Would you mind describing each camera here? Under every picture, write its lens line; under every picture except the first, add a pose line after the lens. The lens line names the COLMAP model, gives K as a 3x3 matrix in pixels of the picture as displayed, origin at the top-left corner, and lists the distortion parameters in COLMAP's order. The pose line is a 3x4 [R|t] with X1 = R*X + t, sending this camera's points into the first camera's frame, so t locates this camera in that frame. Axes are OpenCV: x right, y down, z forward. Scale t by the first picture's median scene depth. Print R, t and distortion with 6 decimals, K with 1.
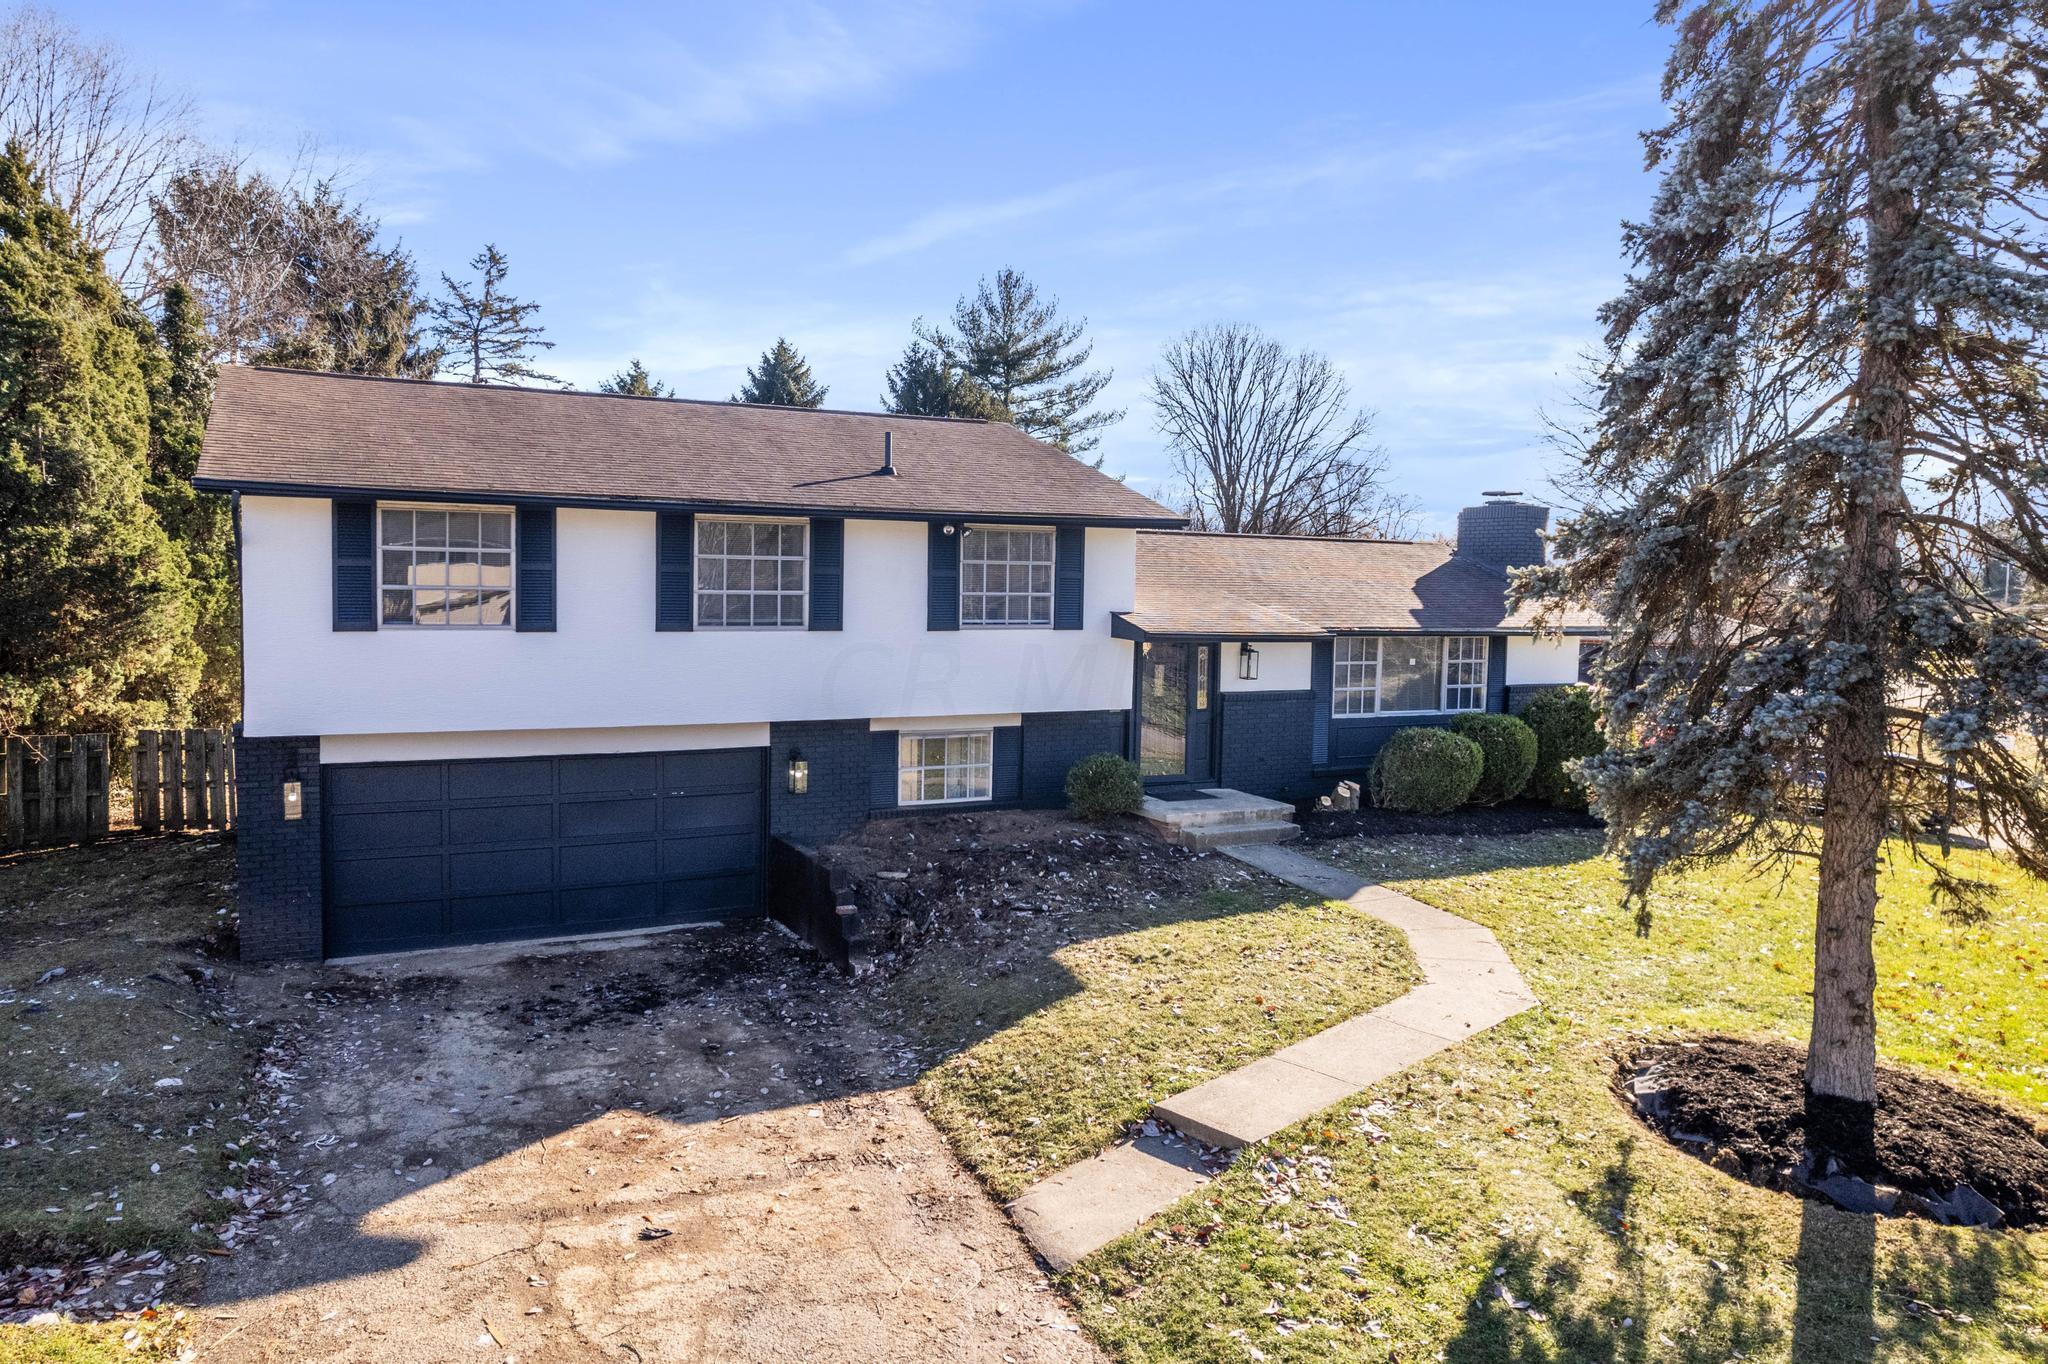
lens RADIAL K [[1308.0, 0, 1010.2], [0, 1308.0, 695.7], [0, 0, 1]] dist [-0.054028, 0.001953]
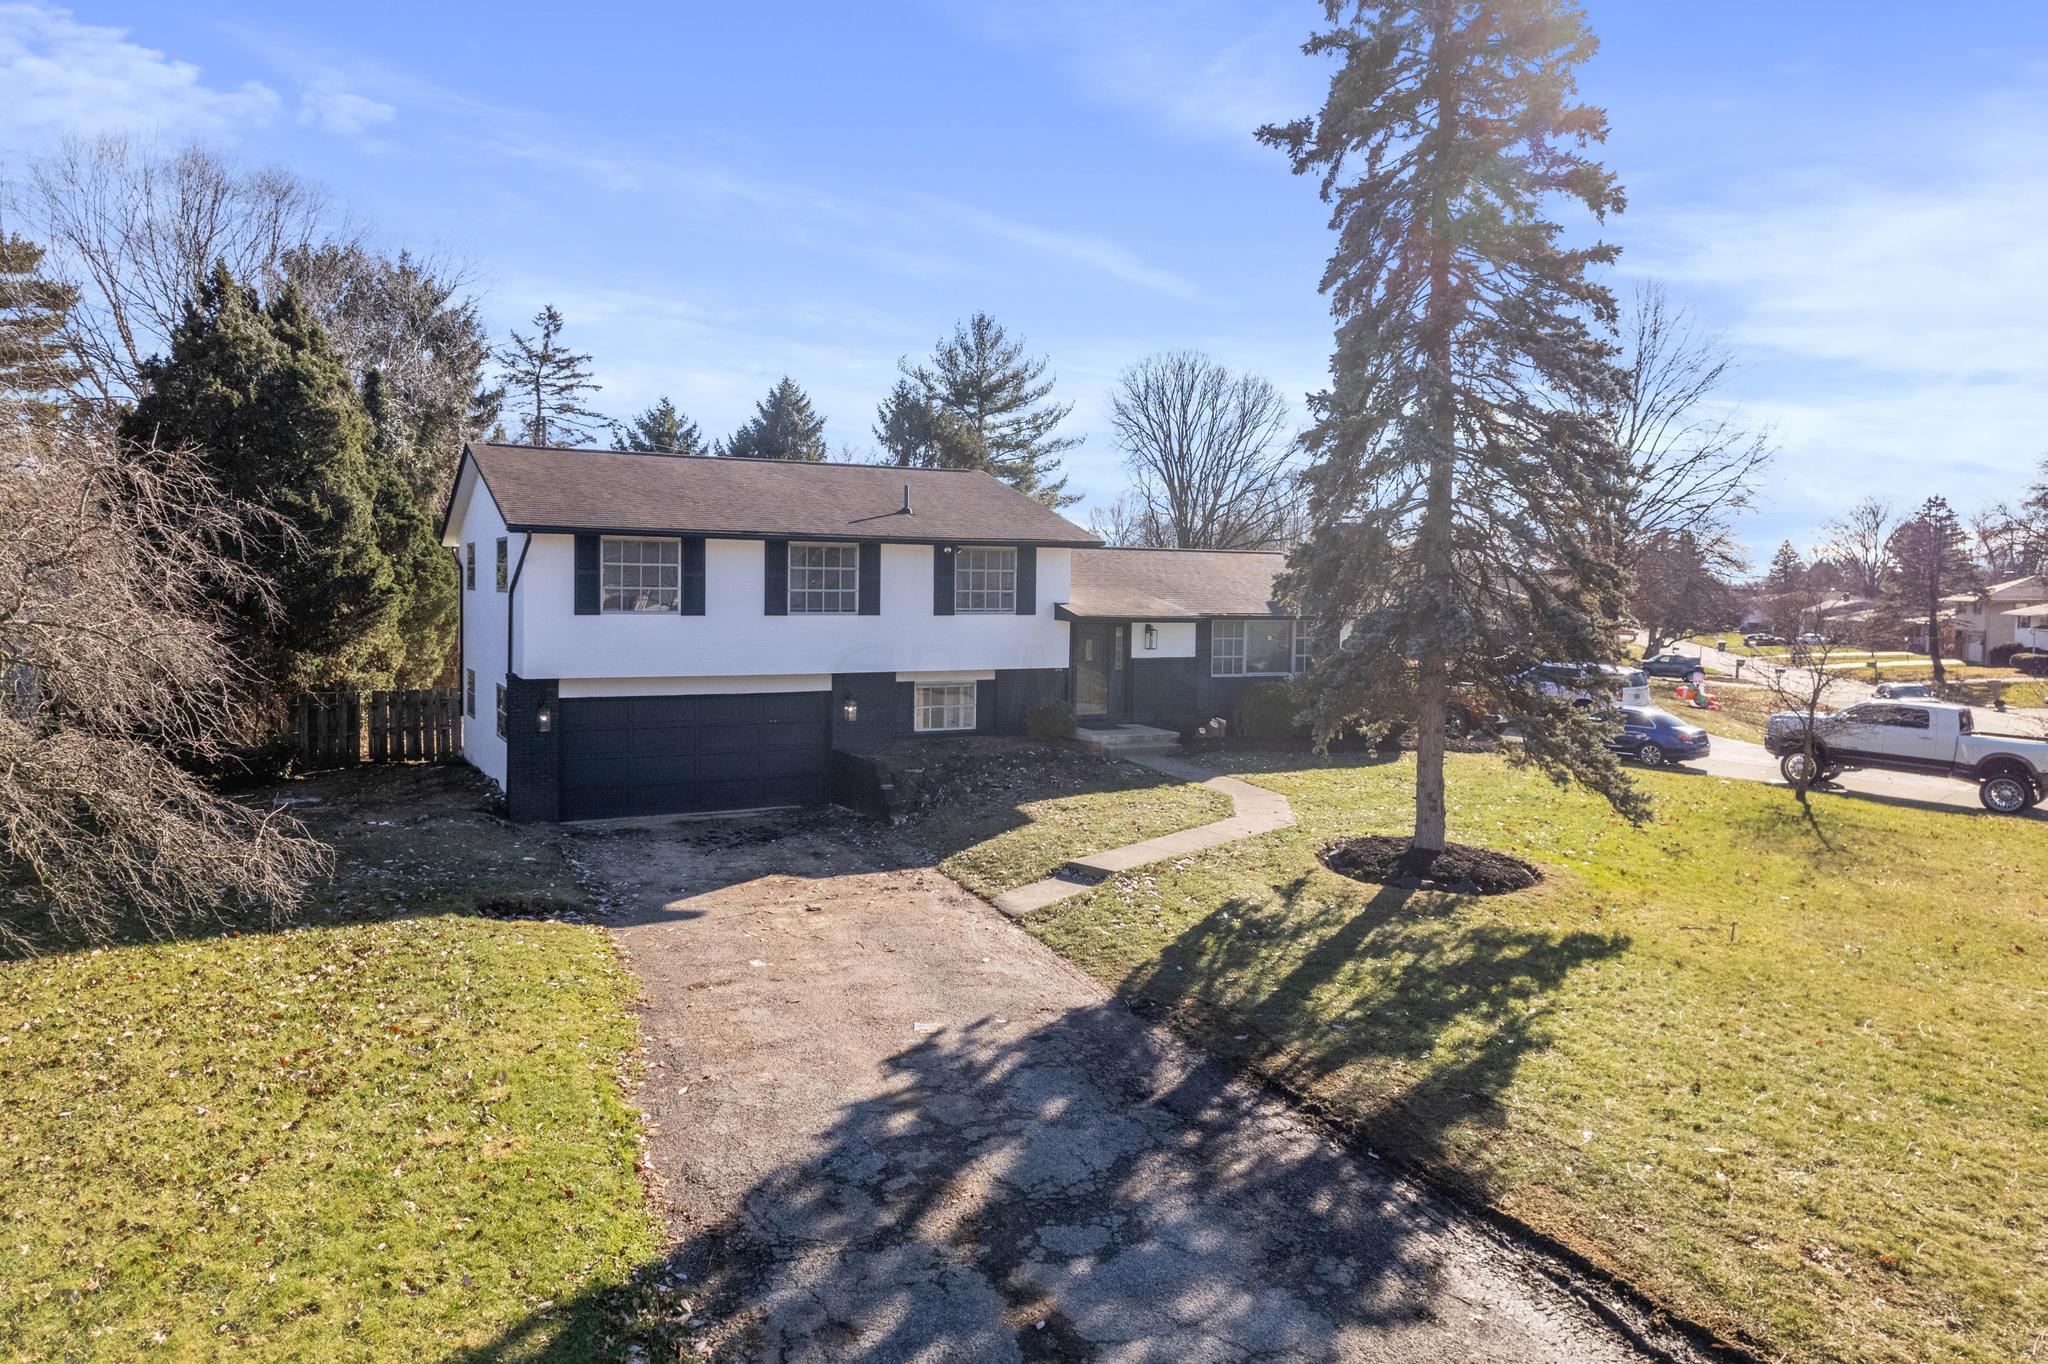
lens RADIAL K [[1315.2, 0, 1021.5], [0, 1315.2, 696.7], [0, 0, 1]] dist [-0.067120, 0.065478]
pose [[0.999561, -0.007872, 0.028558, -0.004335], [0.007937, 0.999966, -0.002170, 0.045140], [-0.028540, 0.002395, 0.999590, -0.493197]]
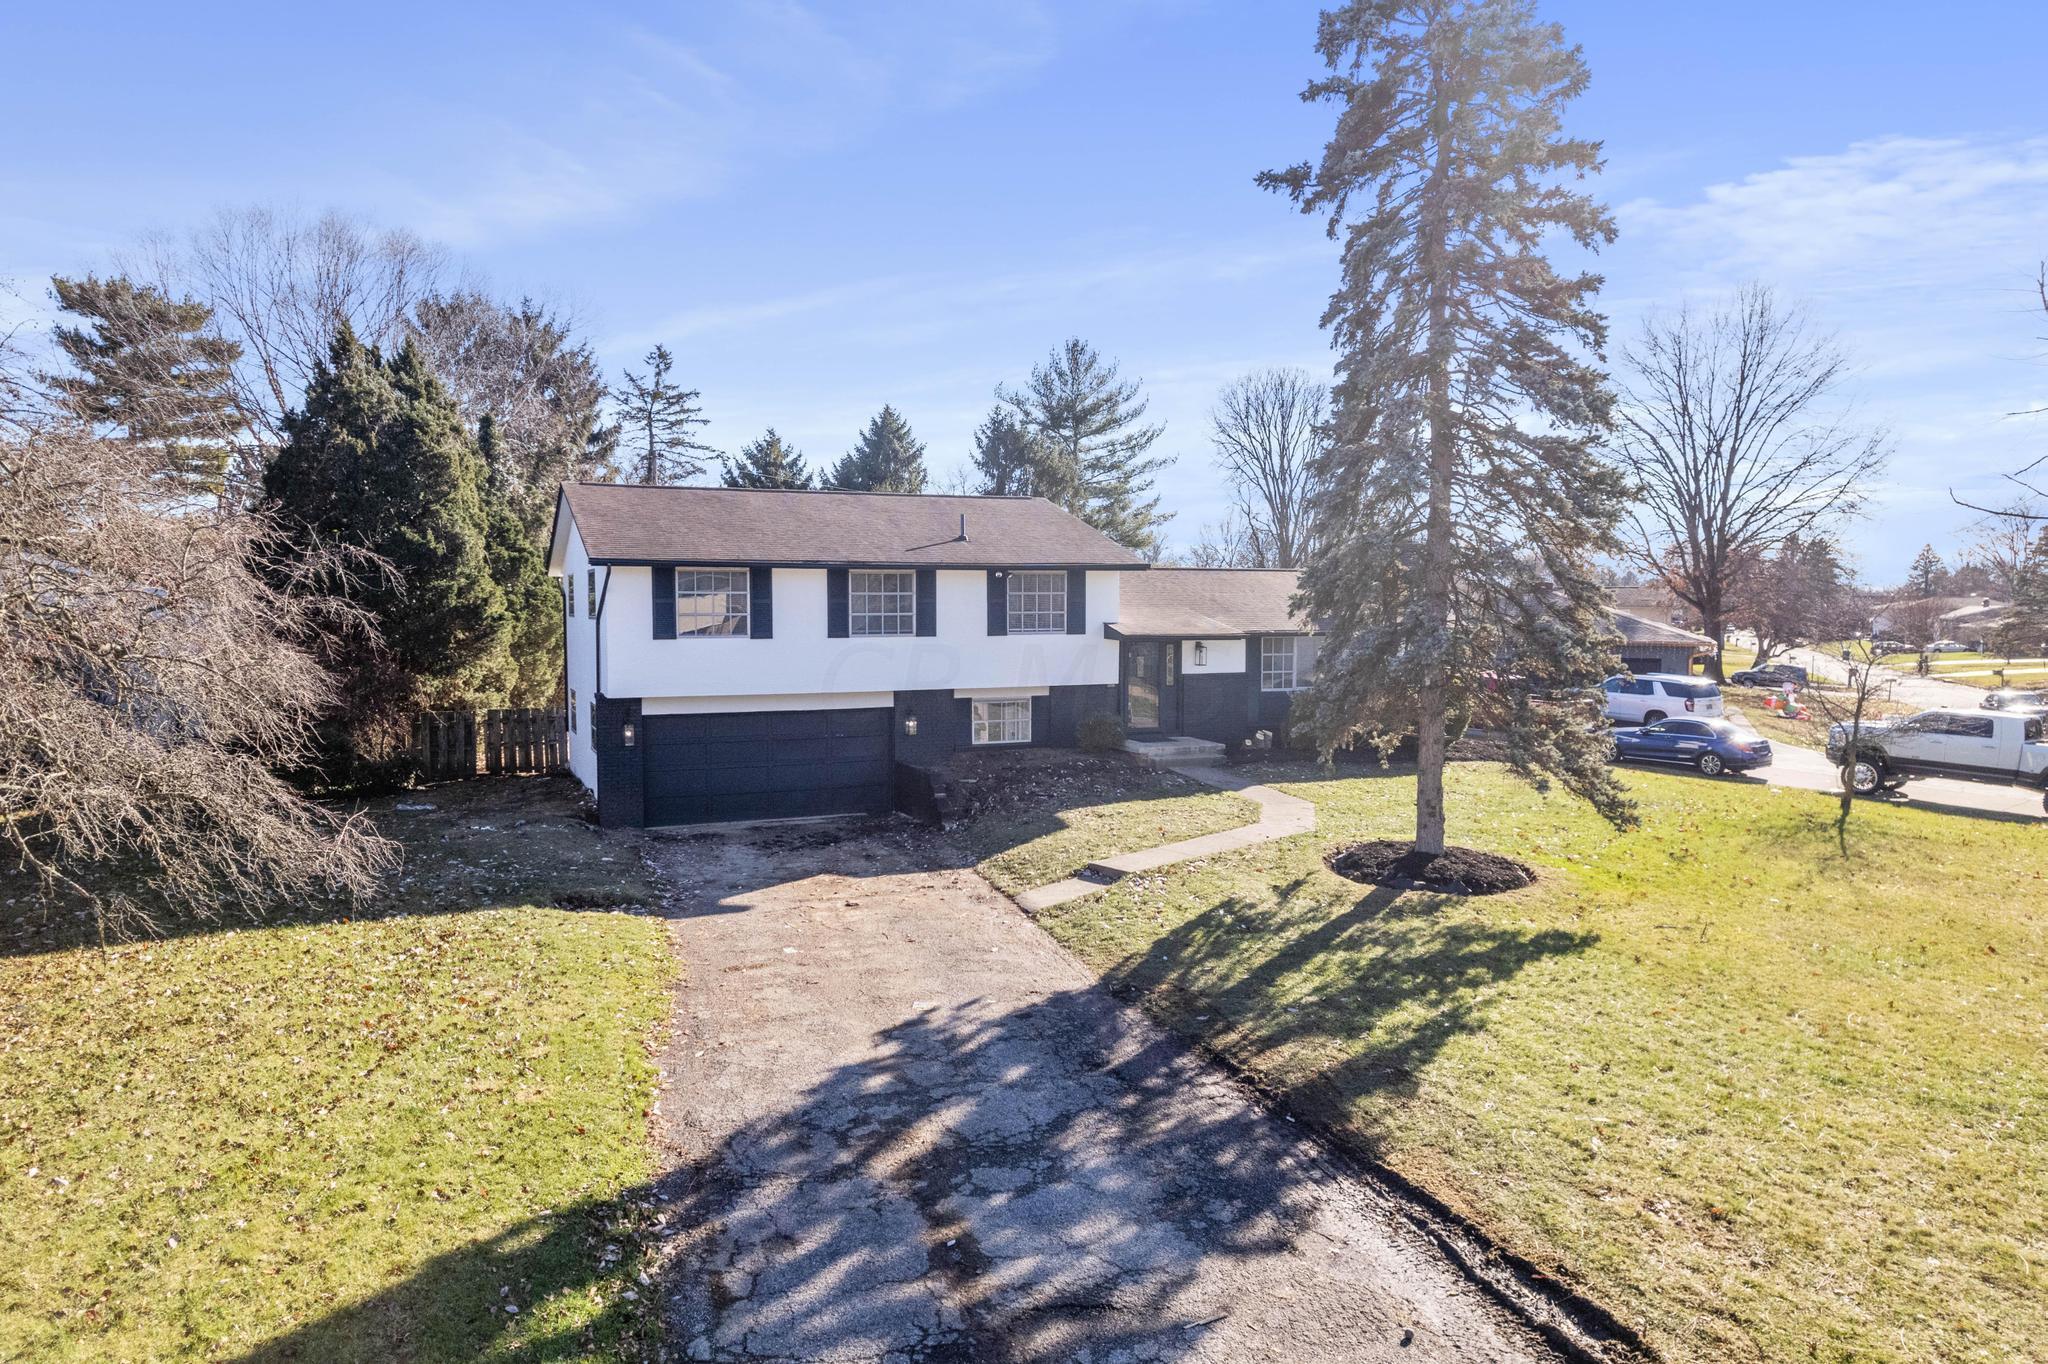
lens RADIAL K [[1291.3, 0, 1040.9], [0, 1291.3, 746.6], [0, 0, 1]] dist [-0.060869, 0.061034]
pose [[0.998440, -0.012383, -0.054437, 0.081373], [0.013739, 0.999603, 0.024603, 0.045981], [0.054111, -0.025312, 0.998214, -0.560586]]
